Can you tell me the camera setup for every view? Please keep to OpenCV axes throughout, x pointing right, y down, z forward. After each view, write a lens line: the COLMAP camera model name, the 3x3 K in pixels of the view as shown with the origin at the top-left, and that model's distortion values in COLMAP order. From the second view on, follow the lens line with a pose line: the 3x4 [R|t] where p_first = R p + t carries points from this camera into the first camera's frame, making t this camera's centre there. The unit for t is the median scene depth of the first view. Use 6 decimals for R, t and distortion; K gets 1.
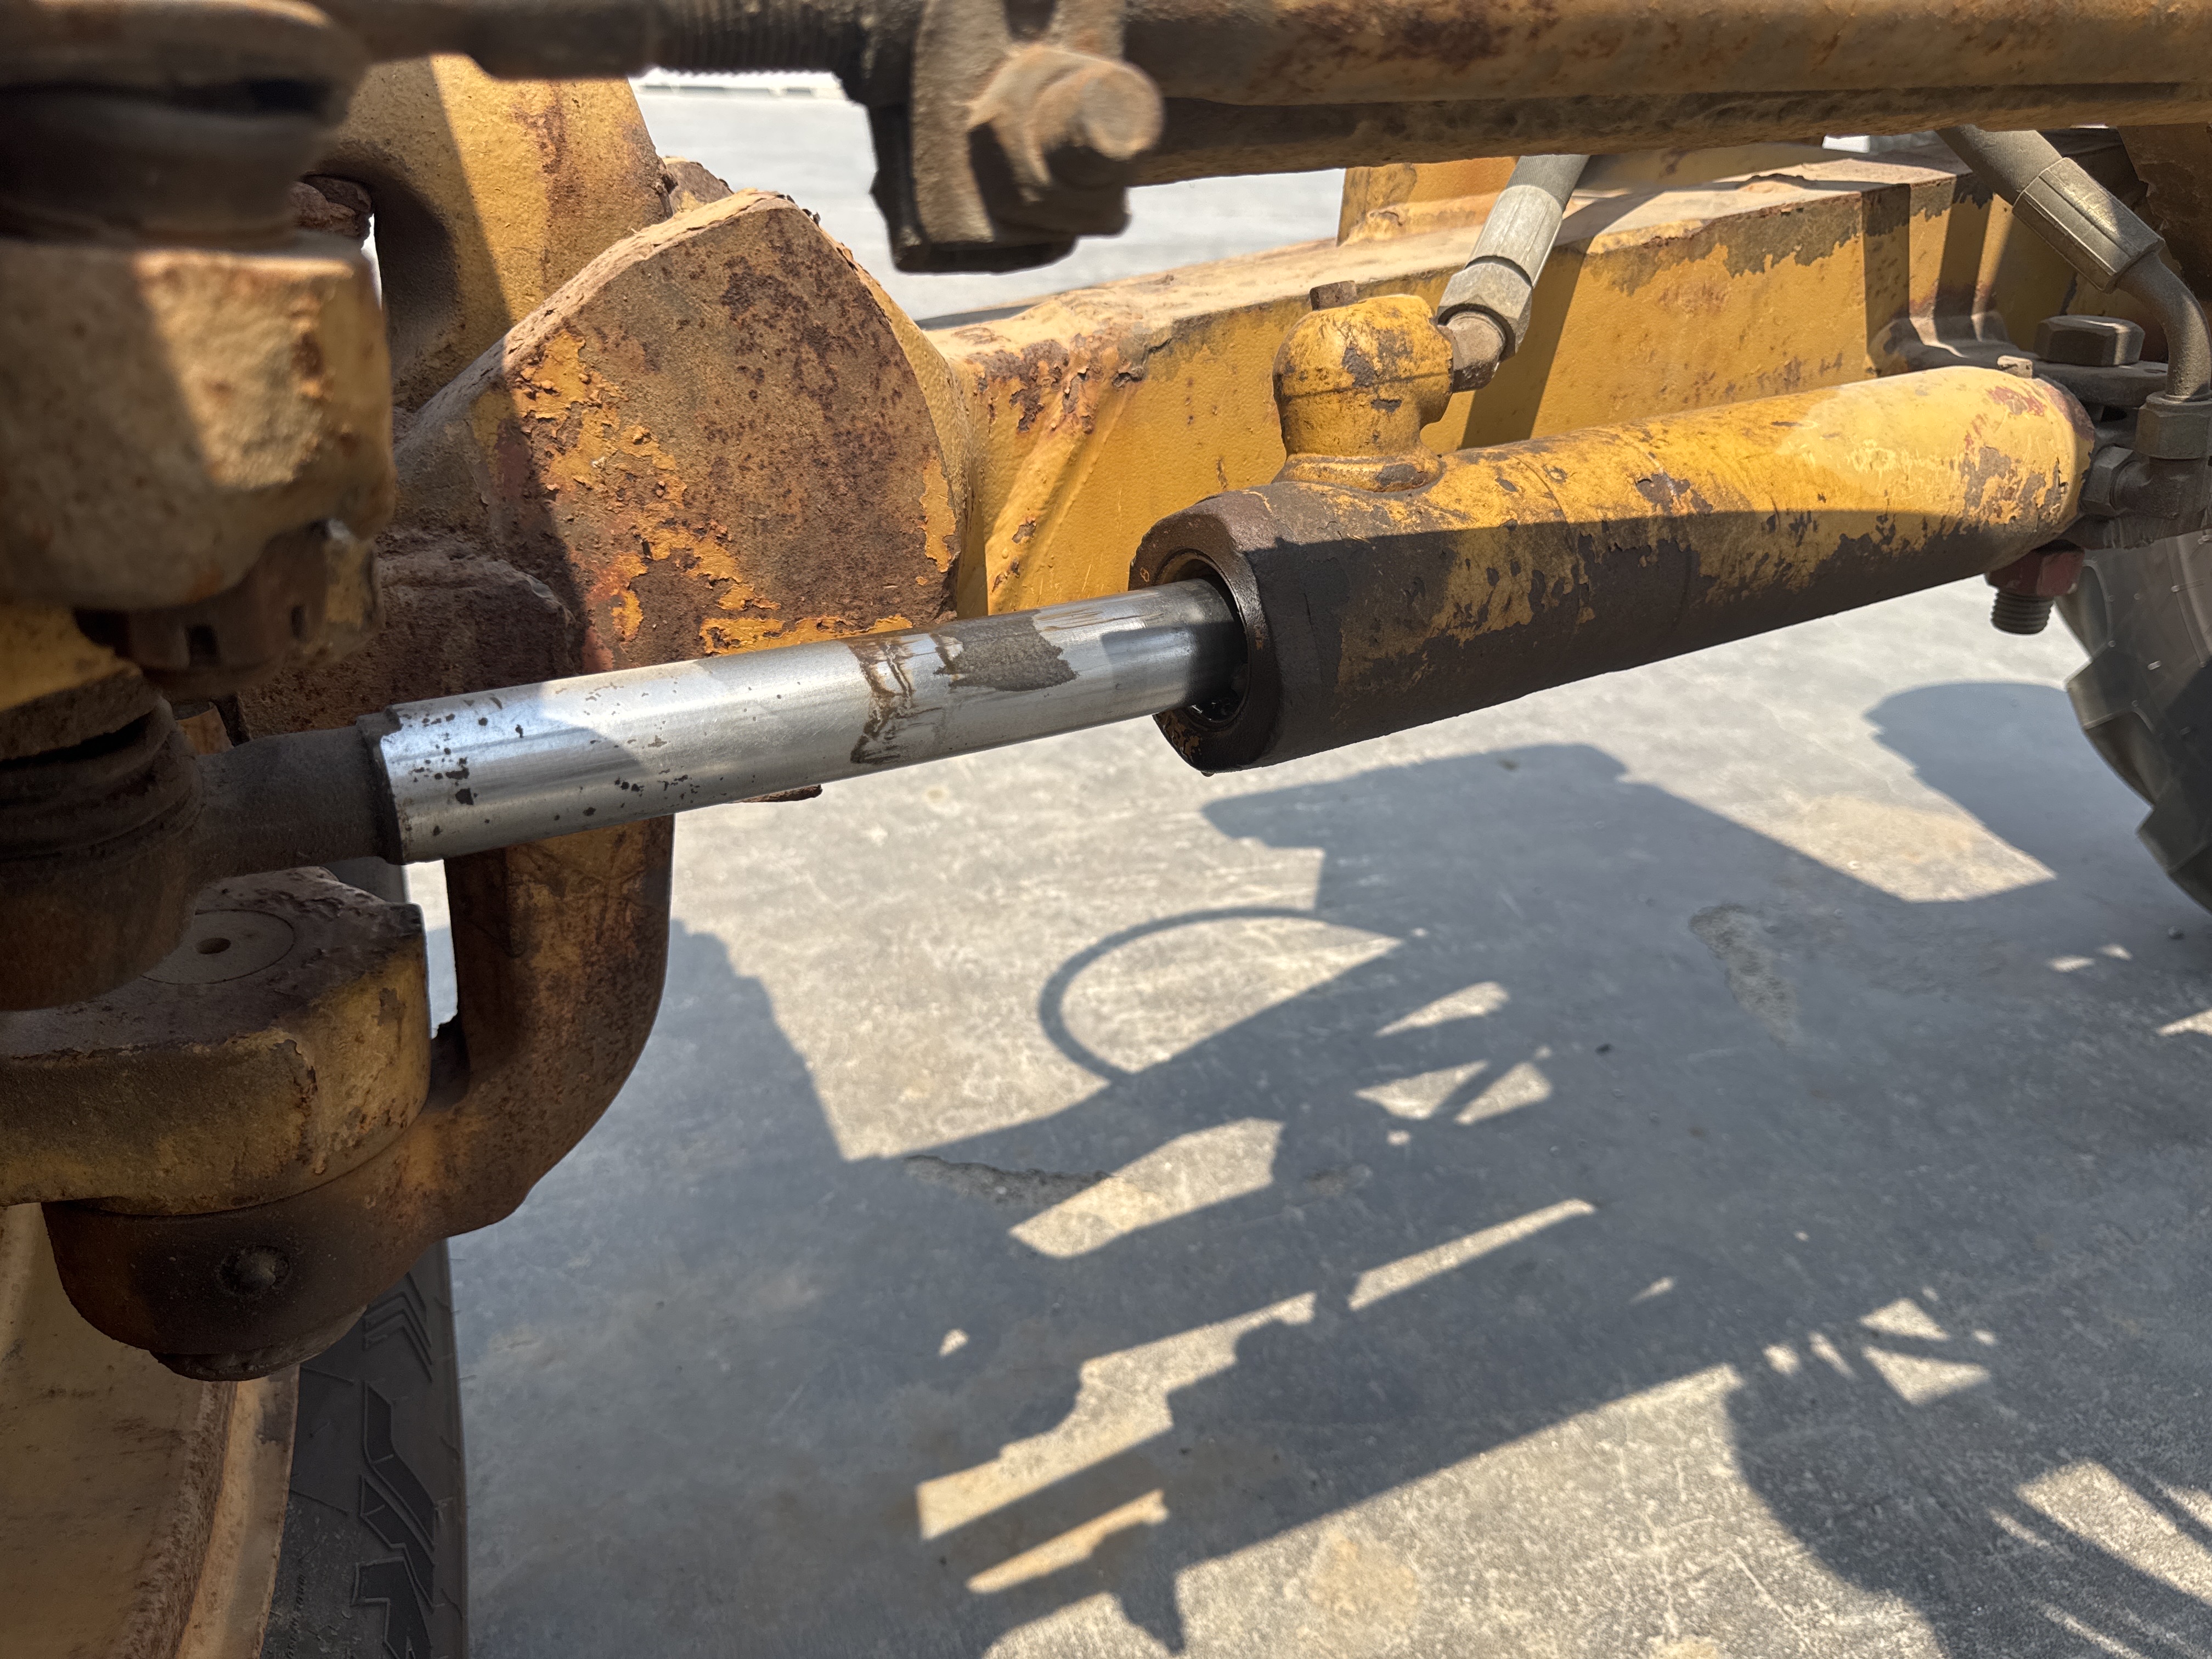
lens RADIAL K [[1553.1, 0, 1118.3], [0, 1553.1, 828.0], [0, 0, 1]] dist [0.029729, -0.057267]
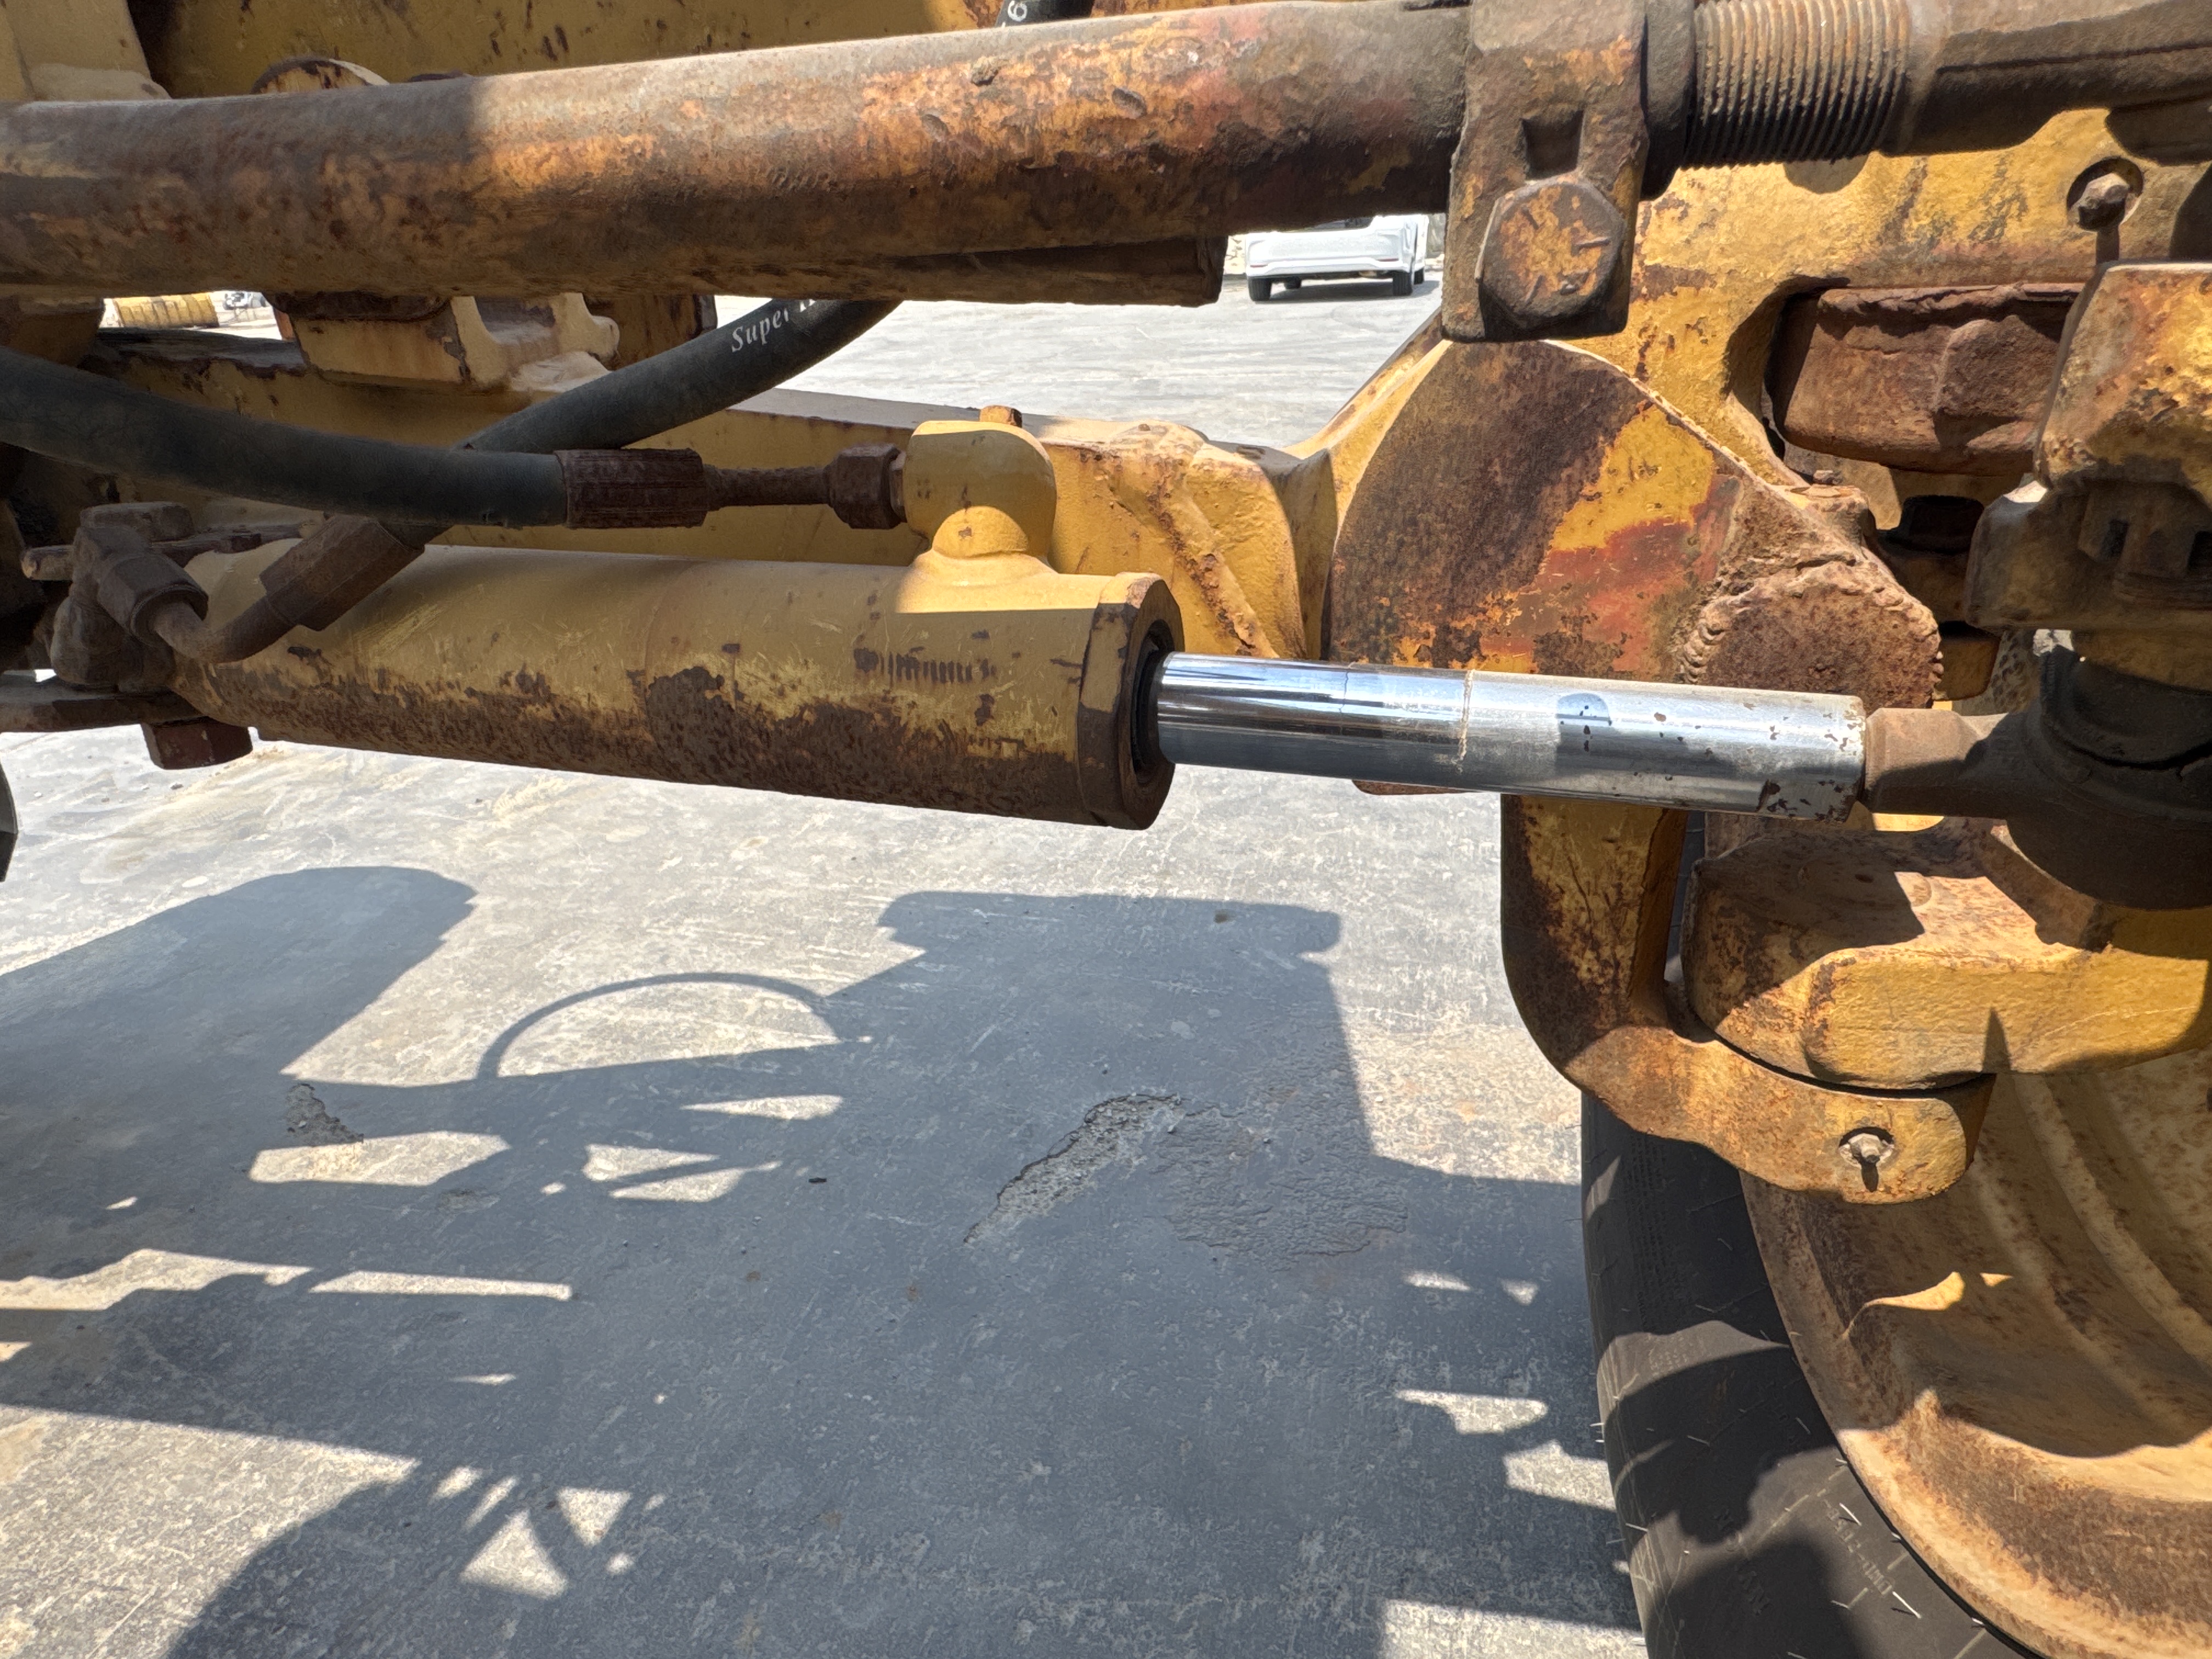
lens RADIAL K [[1266.4, 0, 1105.9], [0, 1266.4, 829.4], [0, 0, 1]] dist [0.005287, -0.000754]
pose [[0.807288, 0.163720, -0.566993, 0.866966], [-0.176719, 0.983727, 0.032439, -0.147005], [0.563077, 0.074011, 0.823084, 0.362403]]
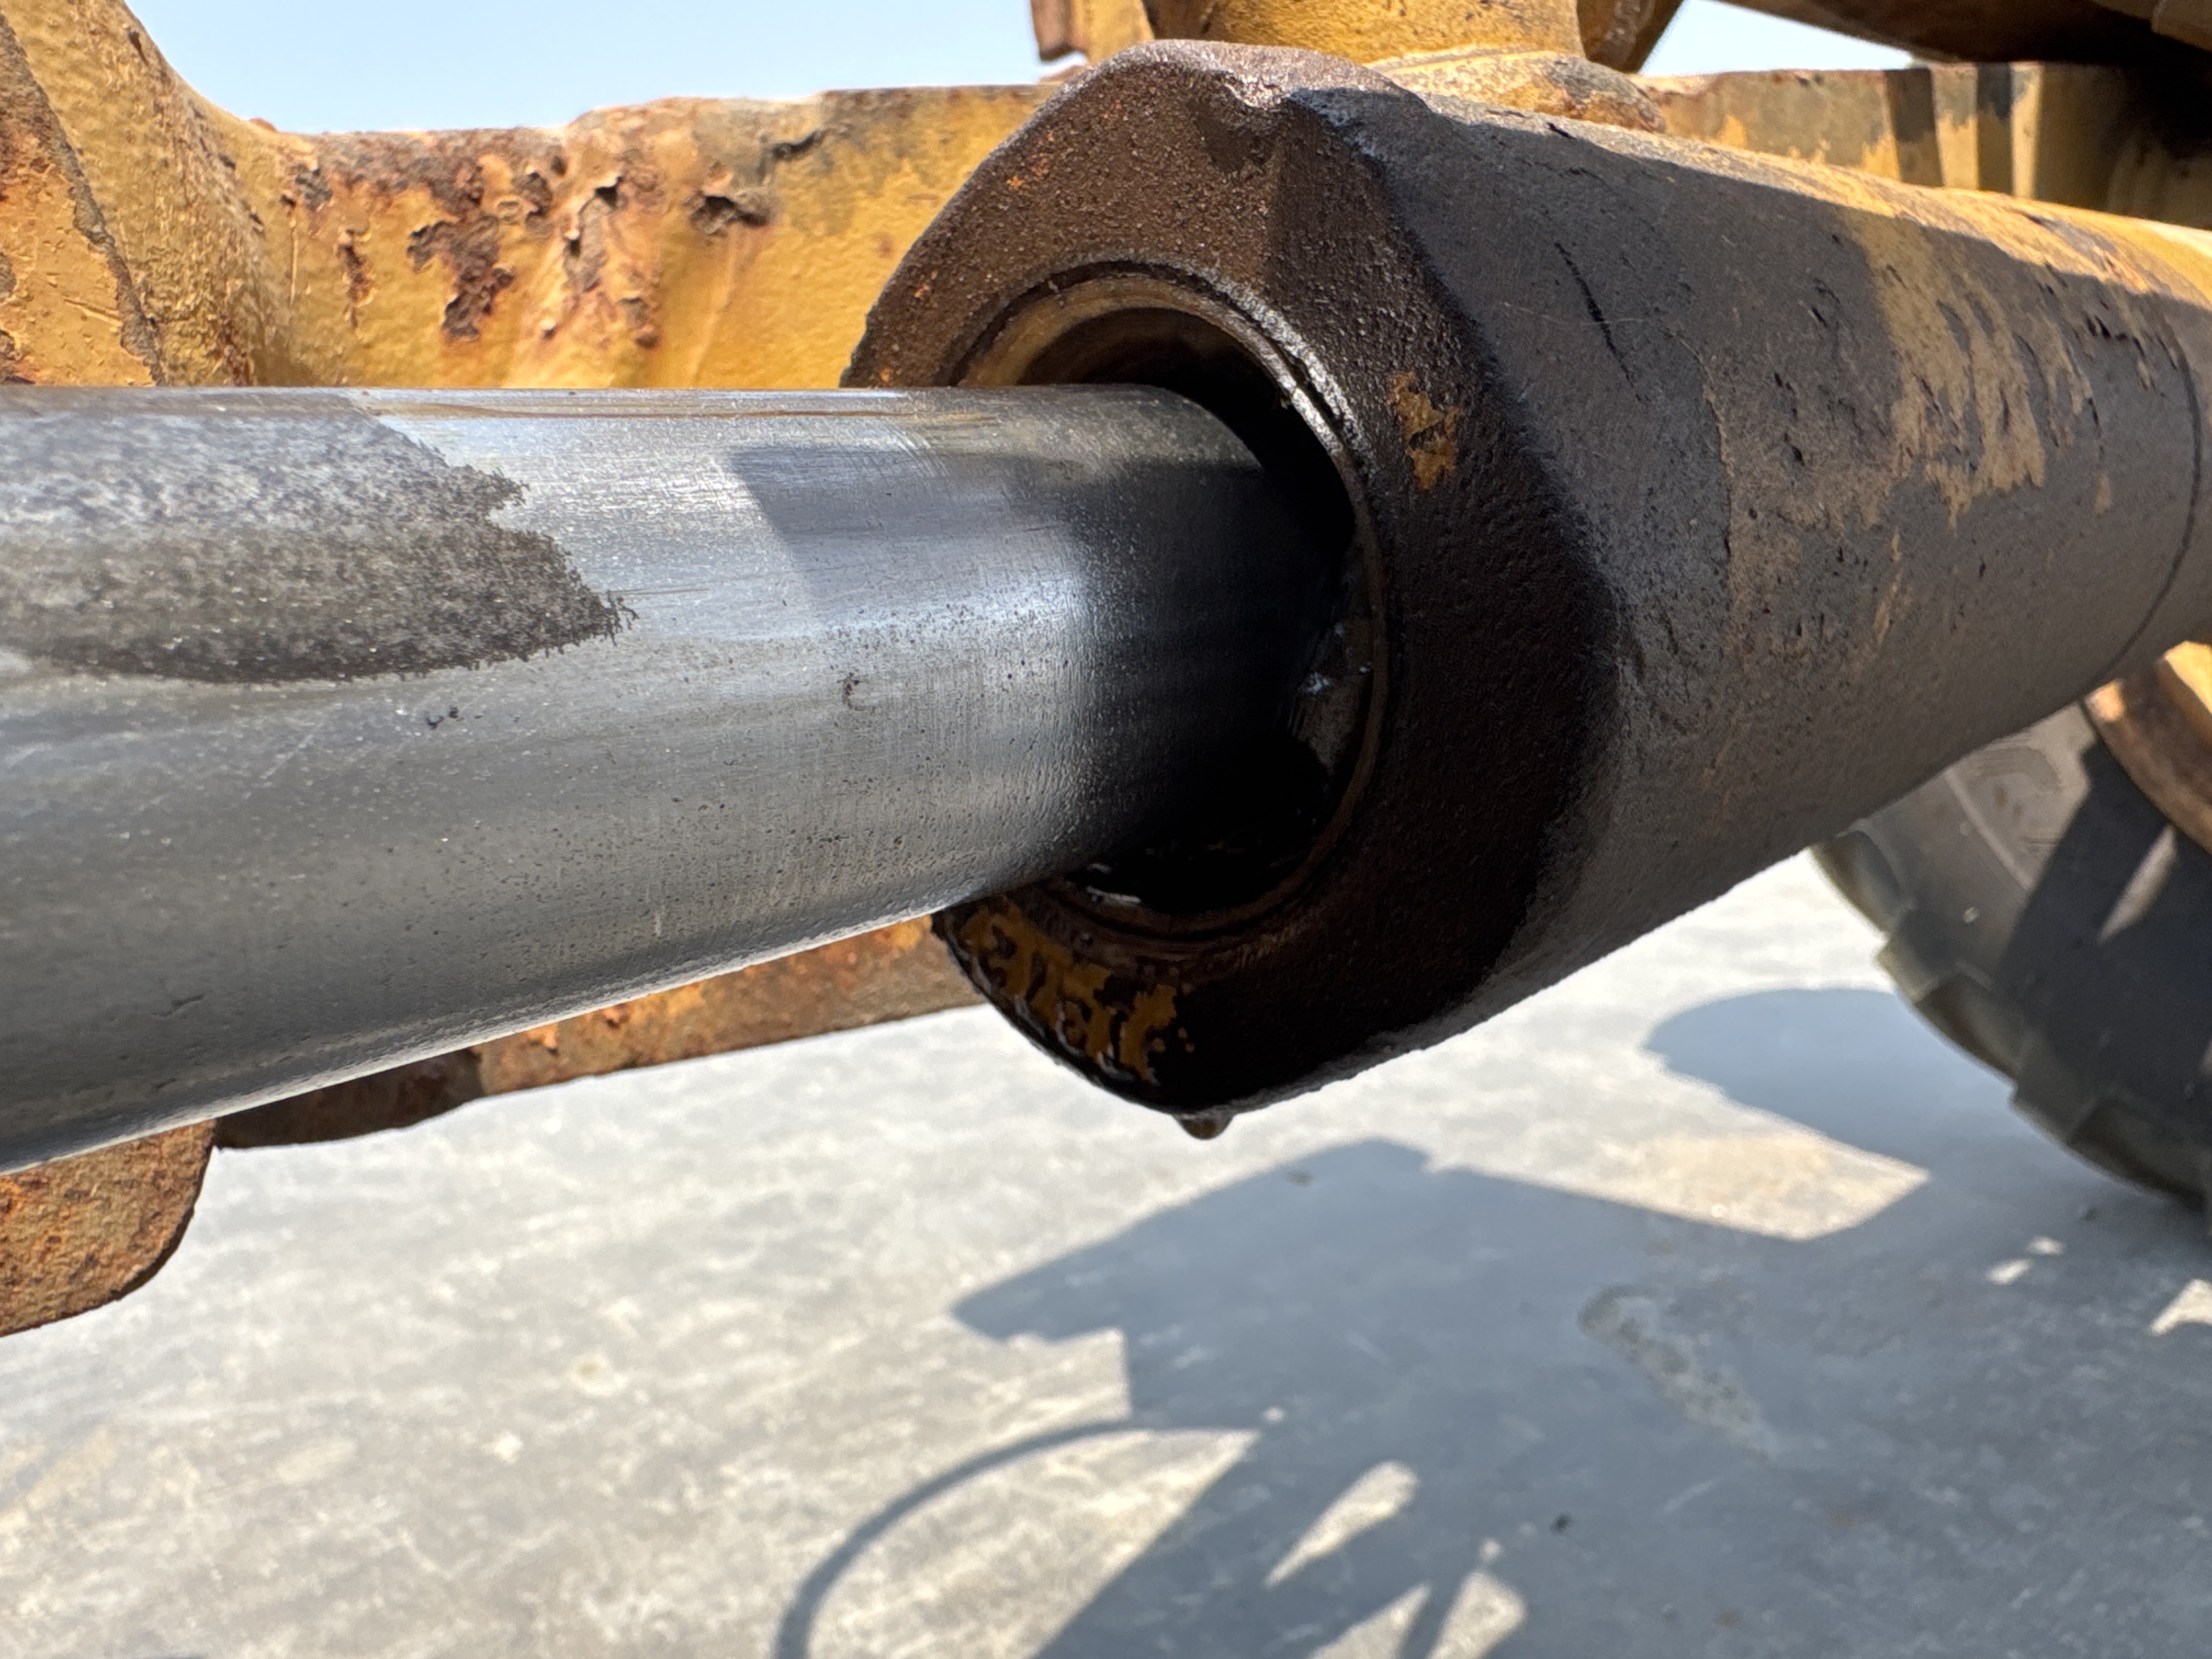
lens RADIAL K [[1553.1, 0, 1102.1], [0, 1553.1, 849.3], [0, 0, 1]] dist [0.029729, -0.057267]
pose [[0.964646, -0.153757, 0.214049, -0.004454], [0.209752, 0.939648, -0.270306, -0.003163], [-0.159570, 0.305646, 0.938679, 0.236117]]
